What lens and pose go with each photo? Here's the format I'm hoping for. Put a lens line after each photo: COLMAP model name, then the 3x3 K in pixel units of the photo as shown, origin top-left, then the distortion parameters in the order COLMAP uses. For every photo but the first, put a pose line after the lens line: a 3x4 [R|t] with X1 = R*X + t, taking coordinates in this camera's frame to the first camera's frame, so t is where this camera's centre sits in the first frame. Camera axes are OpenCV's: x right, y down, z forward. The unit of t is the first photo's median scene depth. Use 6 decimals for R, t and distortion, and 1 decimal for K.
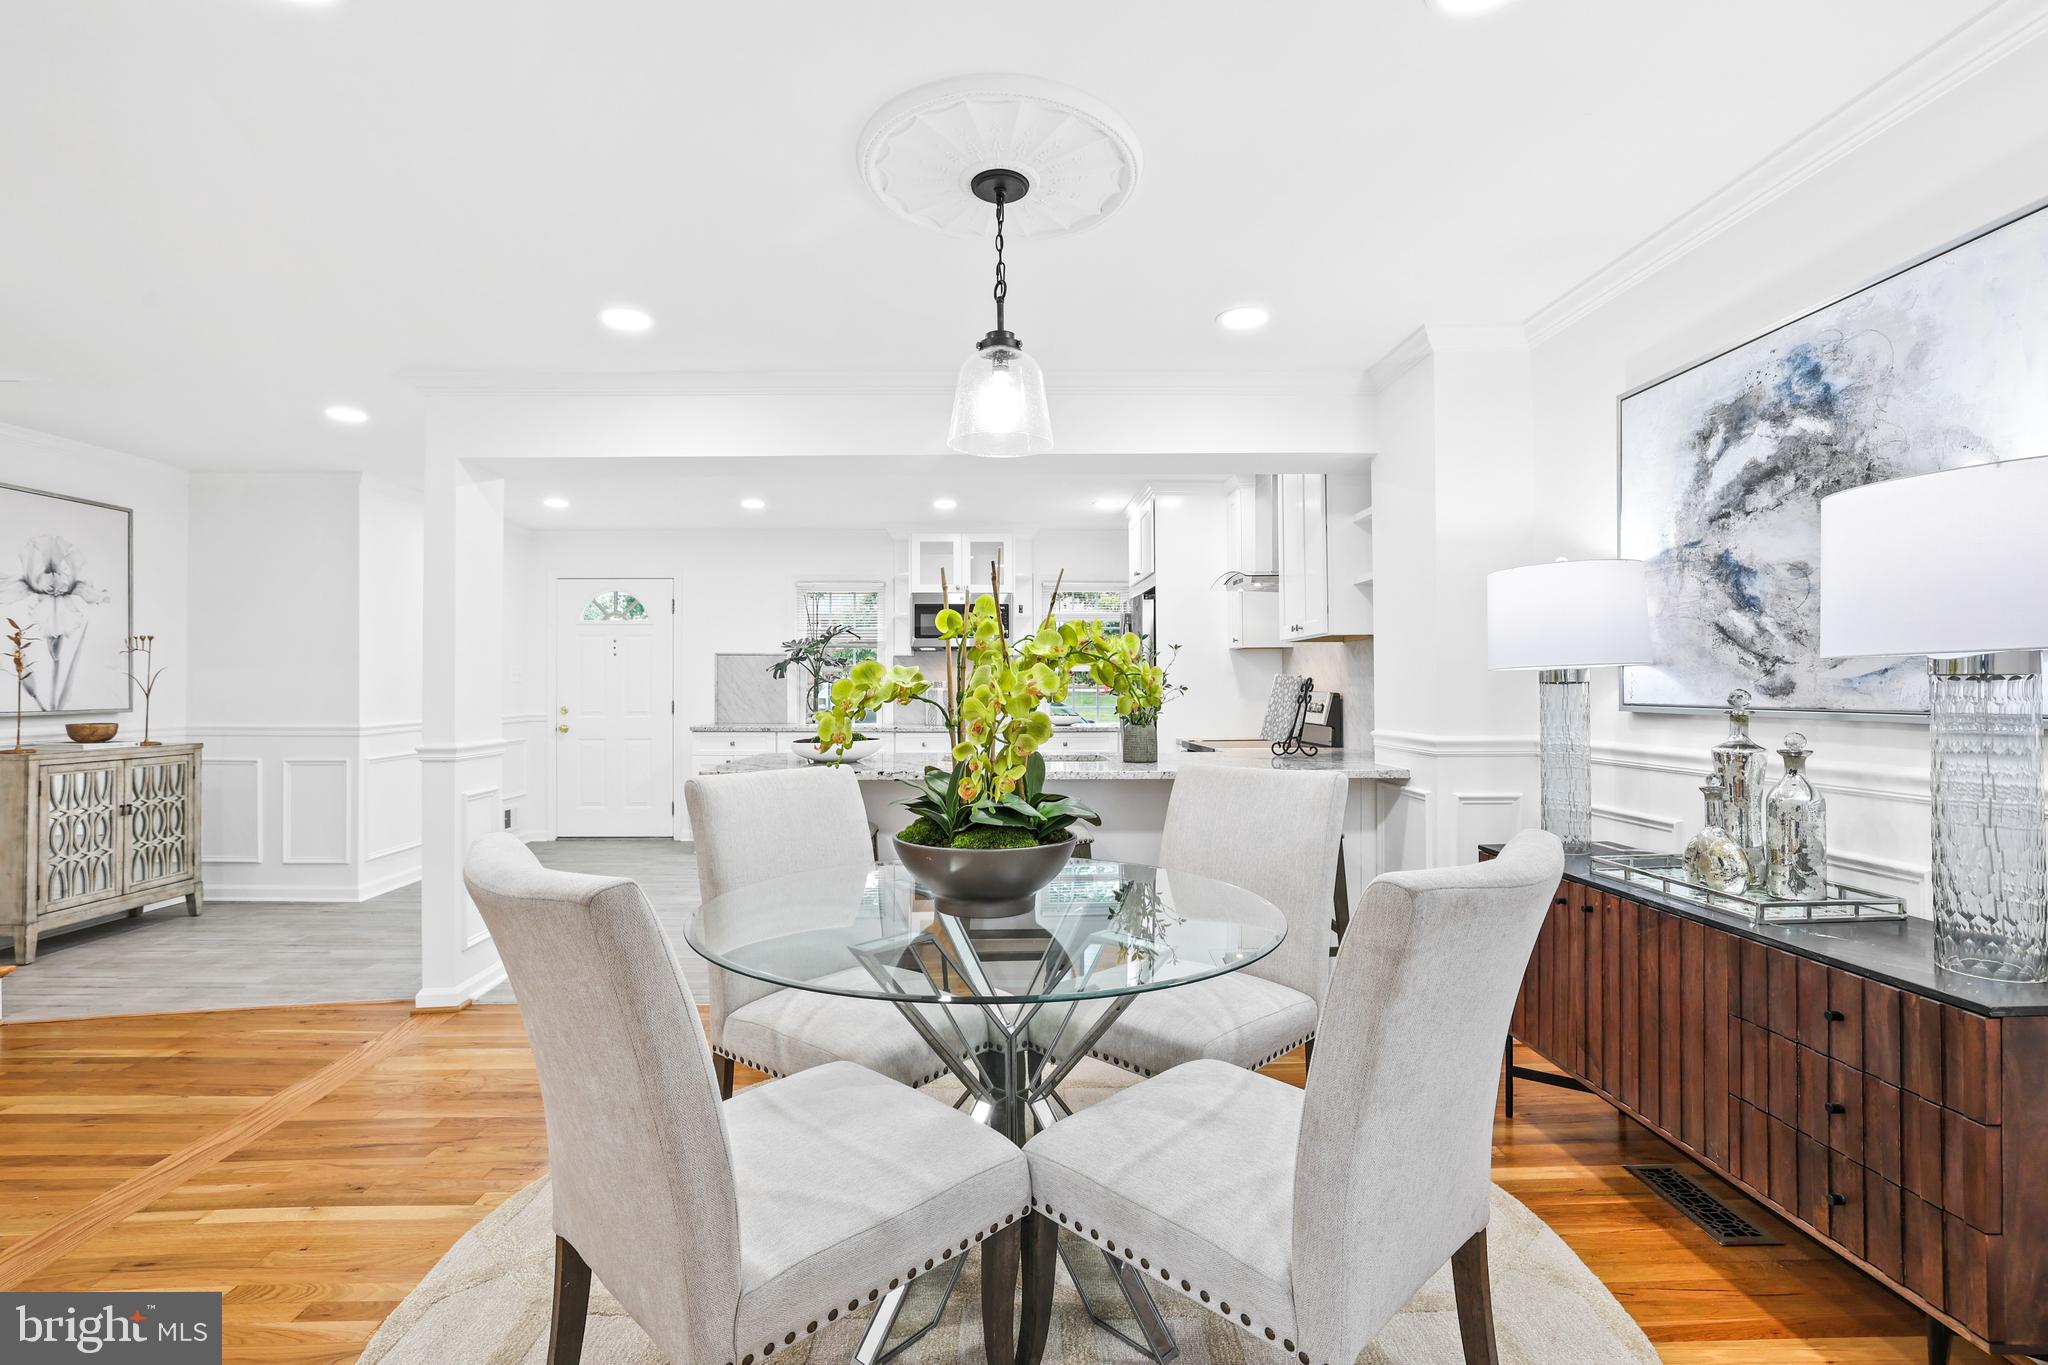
lens RADIAL K [[922.5, 0, 1009.7], [0, 922.5, 684.8], [0, 0, 1]] dist [-0.032566, 0.011566]
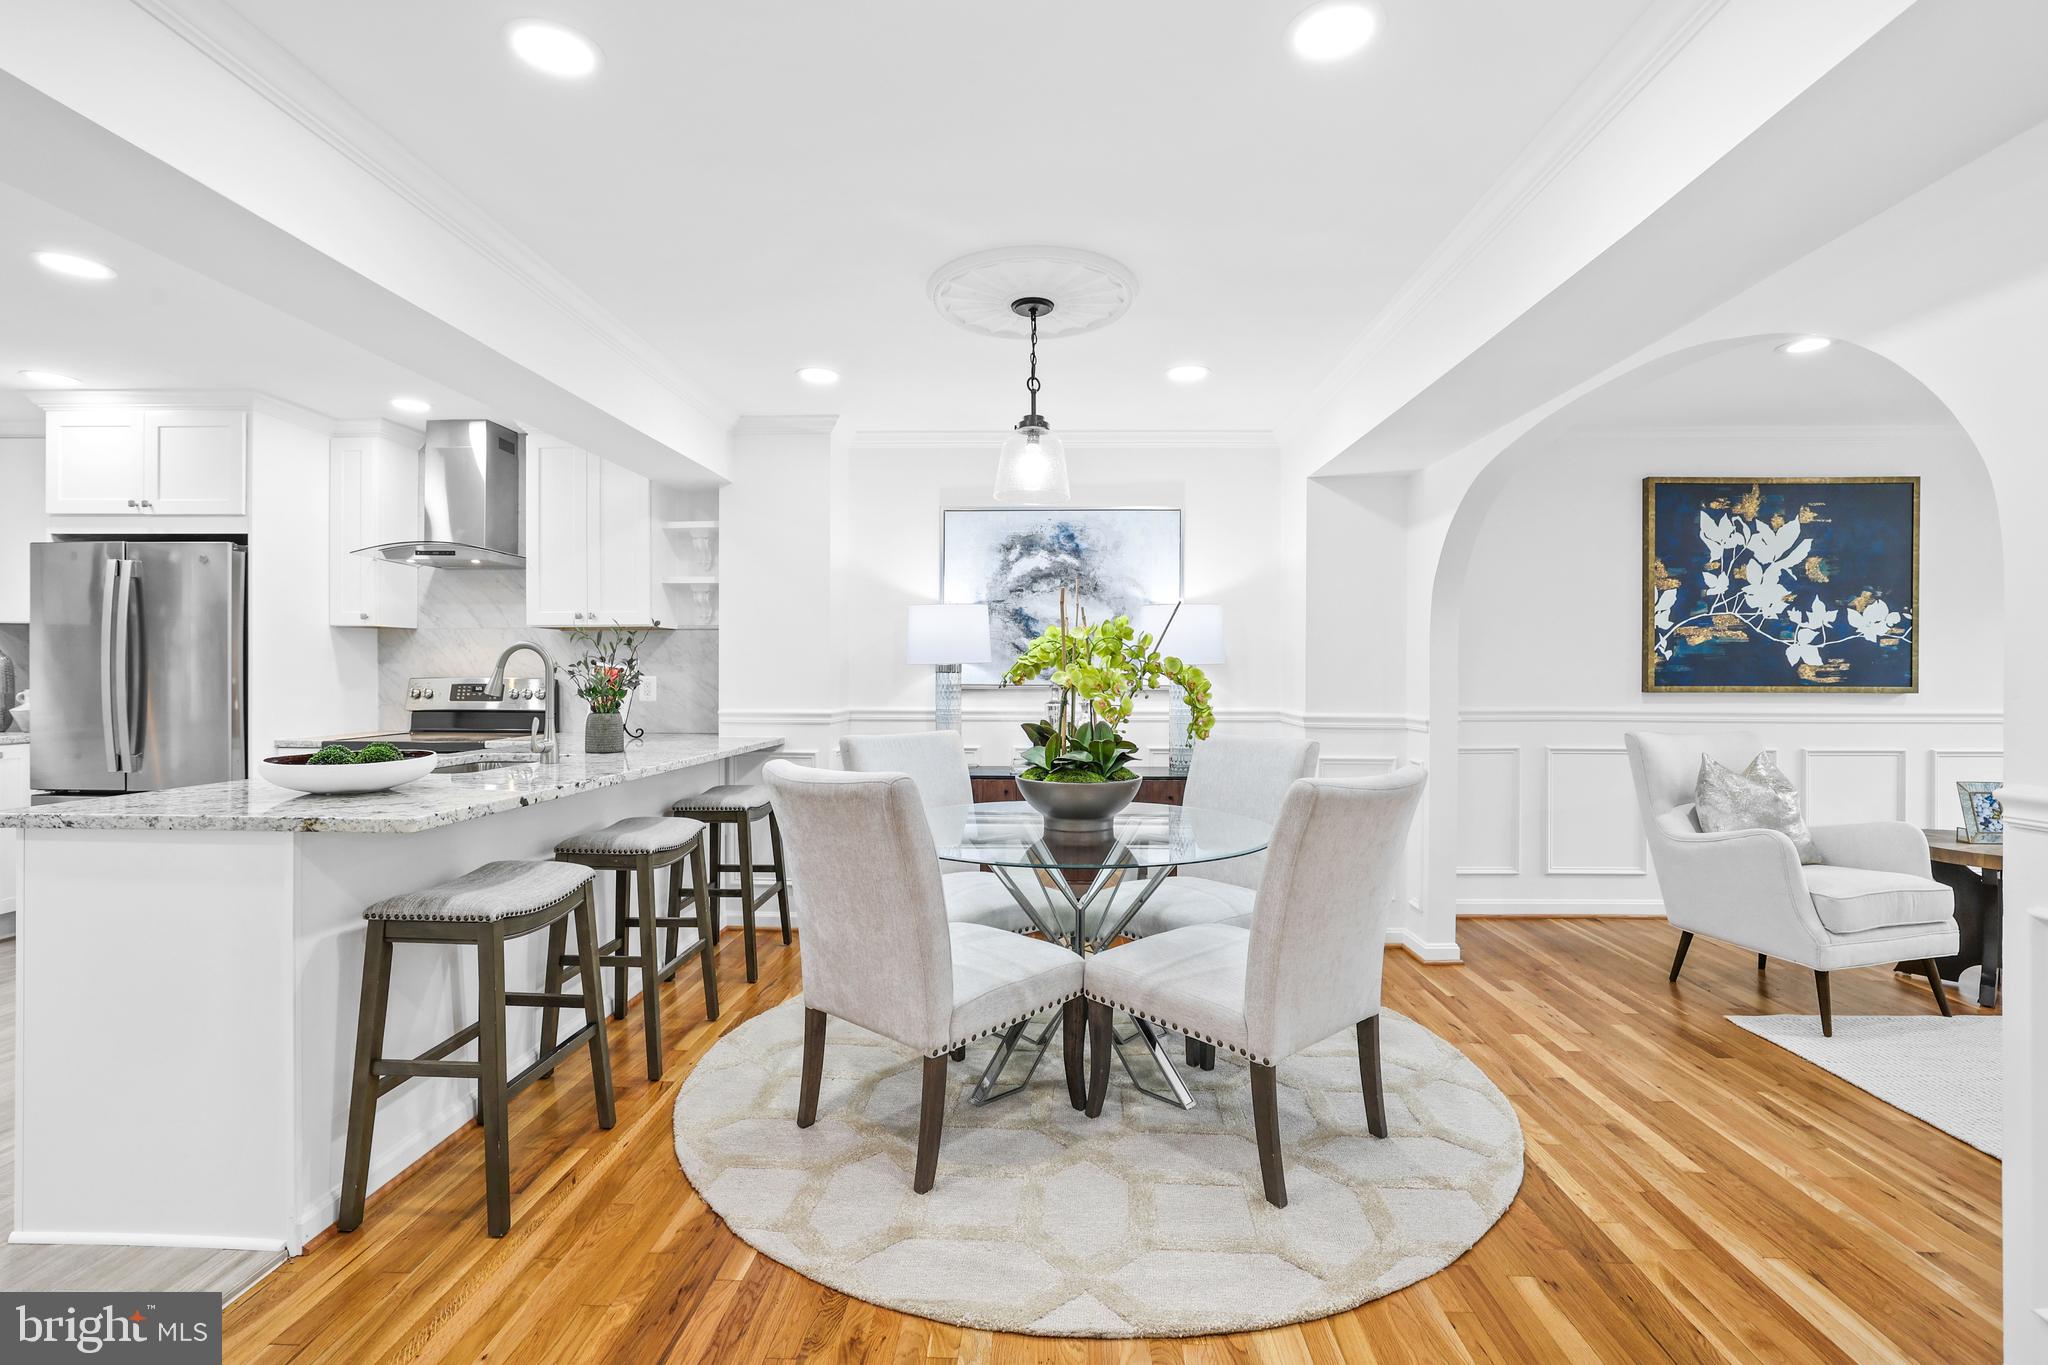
lens RADIAL K [[922.5, 0, 1014.8], [0, 922.5, 673.8], [0, 0, 1]] dist [-0.032566, 0.011566]
pose [[0.081688, 0.001961, 0.996656, -1.285961], [-0.006057, 0.999981, -0.001472, 0.003331], [-0.996640, -0.005916, 0.081698, 0.852135]]
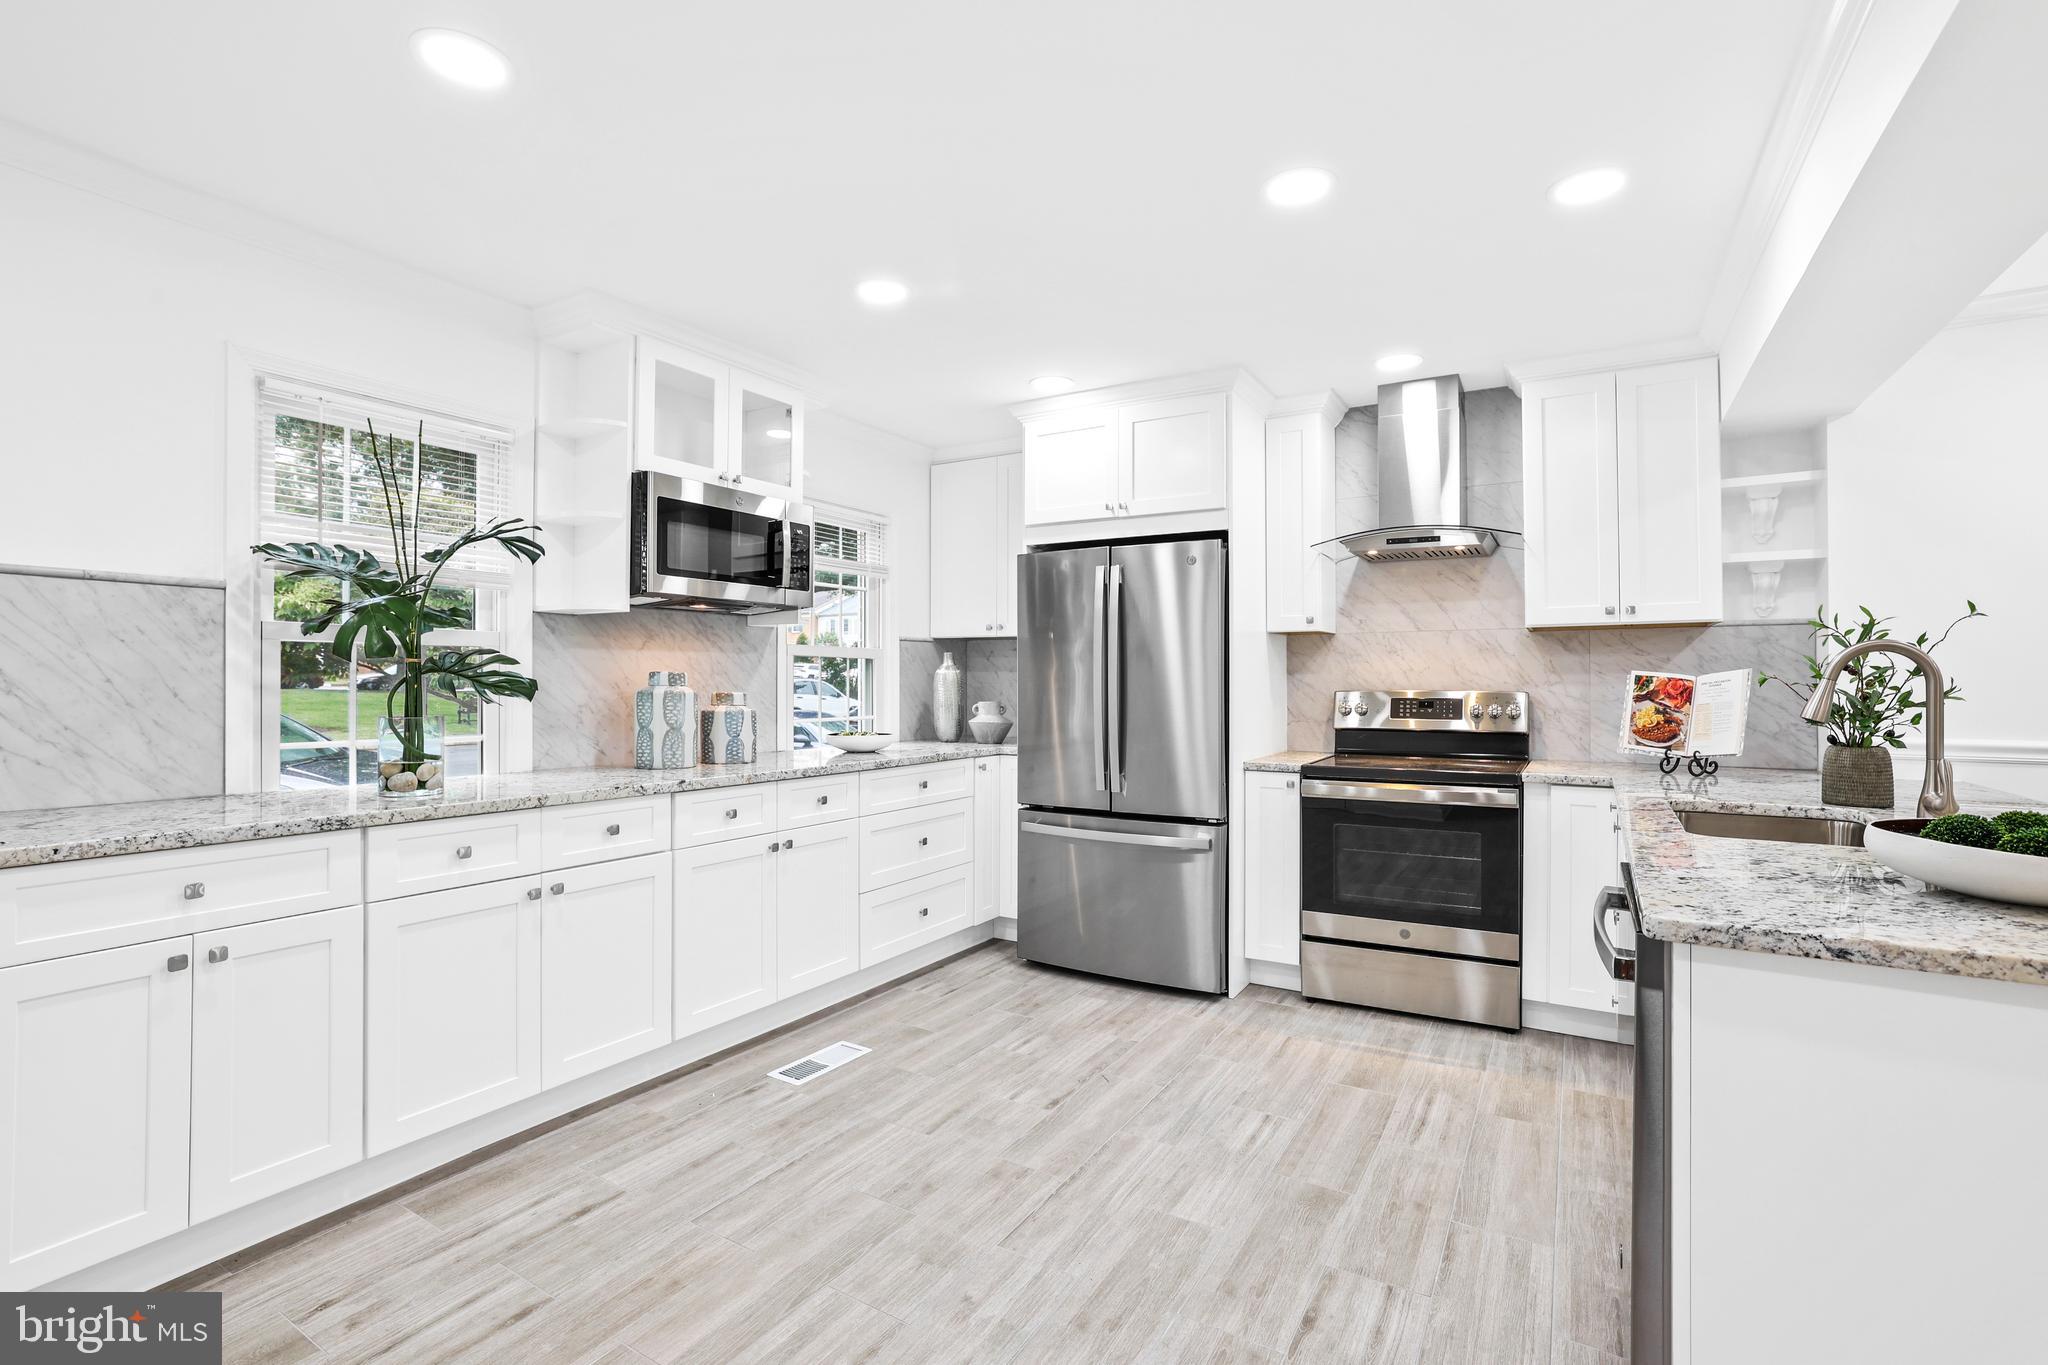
lens RADIAL K [[922.5, 0, 1021.9], [0, 922.5, 671.6], [0, 0, 1]] dist [-0.032566, 0.011566]
pose [[0.551451, 0.010494, 0.834141, -1.175561], [-0.004067, 0.999943, -0.009891, 0.000658], [-0.834197, 0.002062, 0.551462, 1.912408]]
